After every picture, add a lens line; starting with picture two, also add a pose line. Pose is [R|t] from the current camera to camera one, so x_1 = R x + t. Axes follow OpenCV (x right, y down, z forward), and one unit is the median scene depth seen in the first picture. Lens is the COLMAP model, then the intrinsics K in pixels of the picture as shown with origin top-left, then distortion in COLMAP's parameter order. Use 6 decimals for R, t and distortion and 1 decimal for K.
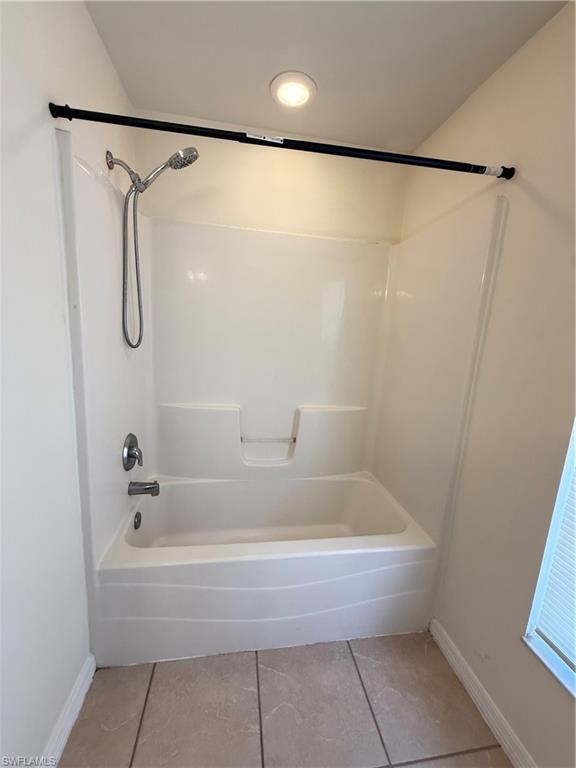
lens RADIAL K [[305.9, 0, 288.0], [0, 305.9, 384.0], [0, 0, 1]] dist [0.008884, -0.000095]
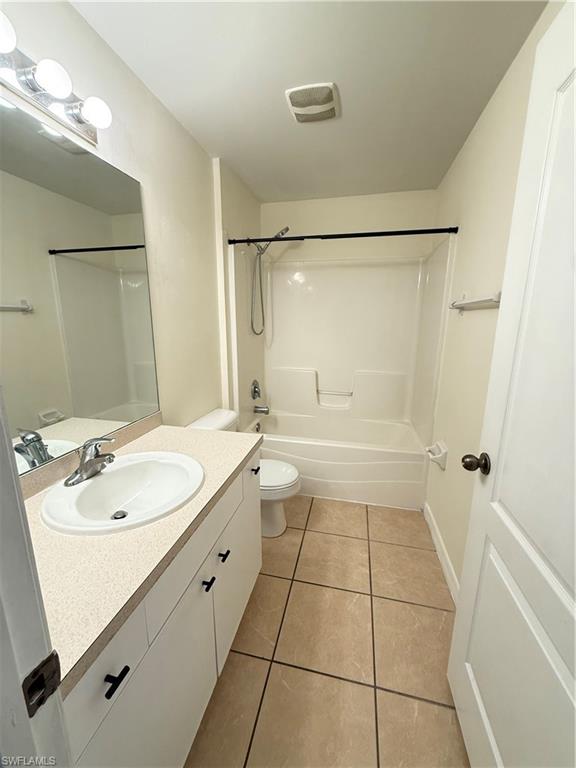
lens RADIAL K [[306.8, 0, 288.0], [0, 306.8, 384.0], [0, 0, 1]] dist [-0.089466, 0.037210]
pose [[0.924783, 0.021542, -0.379886, 0.398480], [-0.014347, 0.999660, 0.021760, 0.142137], [0.380226, -0.014673, 0.924777, -0.679406]]
